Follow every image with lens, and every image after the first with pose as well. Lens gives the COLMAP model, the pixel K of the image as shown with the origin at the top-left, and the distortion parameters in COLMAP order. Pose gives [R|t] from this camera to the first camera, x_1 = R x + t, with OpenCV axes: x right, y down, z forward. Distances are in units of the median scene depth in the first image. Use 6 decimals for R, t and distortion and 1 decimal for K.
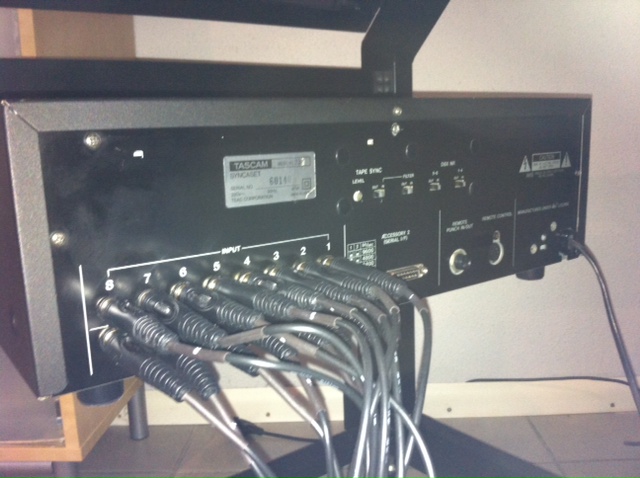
lens RADIAL K [[612.6, 0, 329.7], [0, 612.6, 242.7], [0, 0, 1]] dist [0.101772, -0.345098]
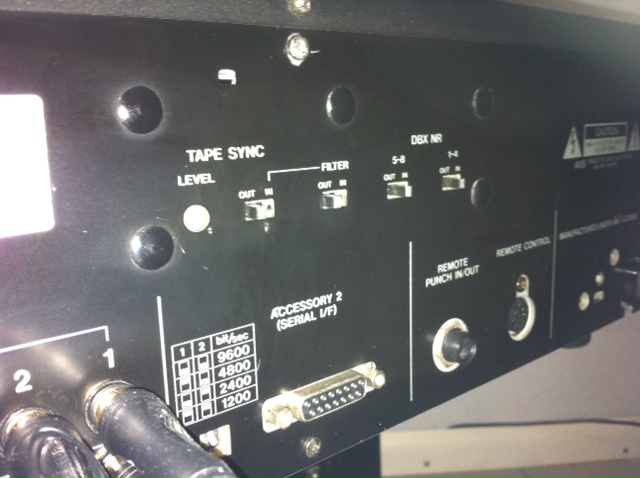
lens RADIAL K [[612.6, 0, 329.7], [0, 612.6, 242.7], [0, 0, 1]] dist [0.101772, -0.345098]
pose [[0.999054, -0.013080, 0.041467, 0.099136], [0.012812, 0.999895, 0.006733, -0.054941], [-0.041551, -0.006195, 0.999117, 0.539599]]
